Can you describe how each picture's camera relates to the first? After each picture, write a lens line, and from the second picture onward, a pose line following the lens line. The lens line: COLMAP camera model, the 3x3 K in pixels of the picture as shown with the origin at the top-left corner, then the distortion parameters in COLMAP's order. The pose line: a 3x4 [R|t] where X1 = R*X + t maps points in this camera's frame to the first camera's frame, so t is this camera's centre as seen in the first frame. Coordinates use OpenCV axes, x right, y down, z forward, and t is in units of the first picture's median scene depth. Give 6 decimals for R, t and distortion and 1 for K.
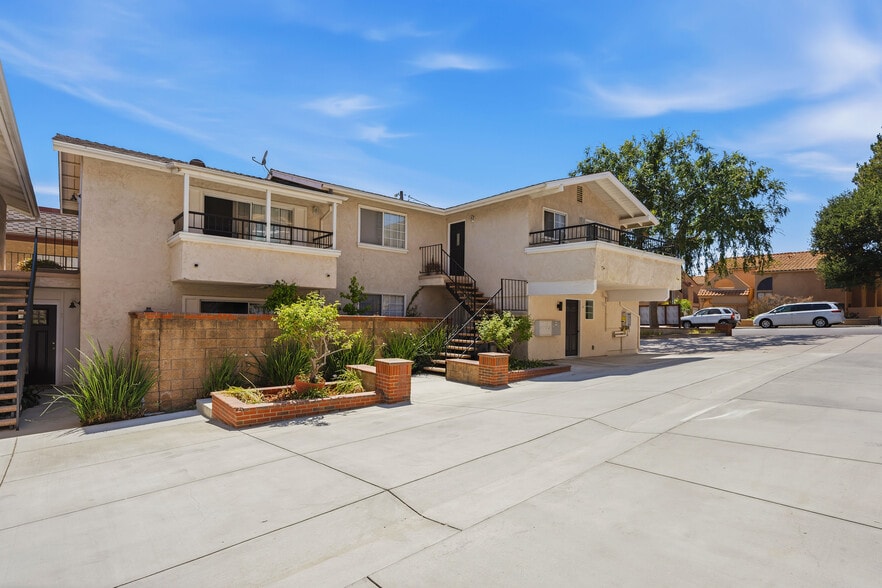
lens RADIAL K [[417.3, 0, 440.2], [0, 417.3, 304.0], [0, 0, 1]] dist [0.001515, 0.000046]
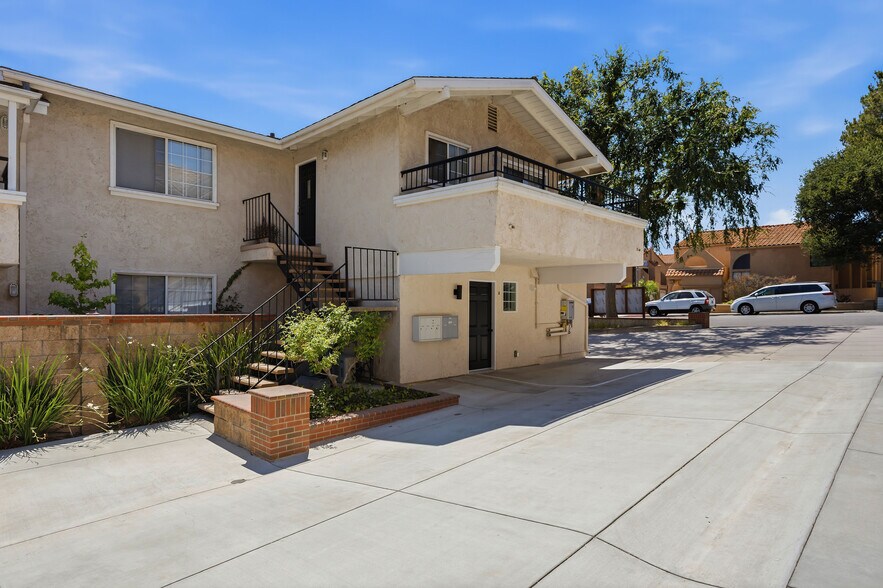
lens RADIAL K [[426.9, 0, 441.5], [0, 426.9, 294.0], [0, 0, 1]] dist [-0.000599, 0.000195]
pose [[0.997453, -0.009570, 0.070677, 0.161158], [0.008535, 0.999852, 0.014937, -0.001379], [-0.070810, -0.014296, 0.997387, 0.266800]]
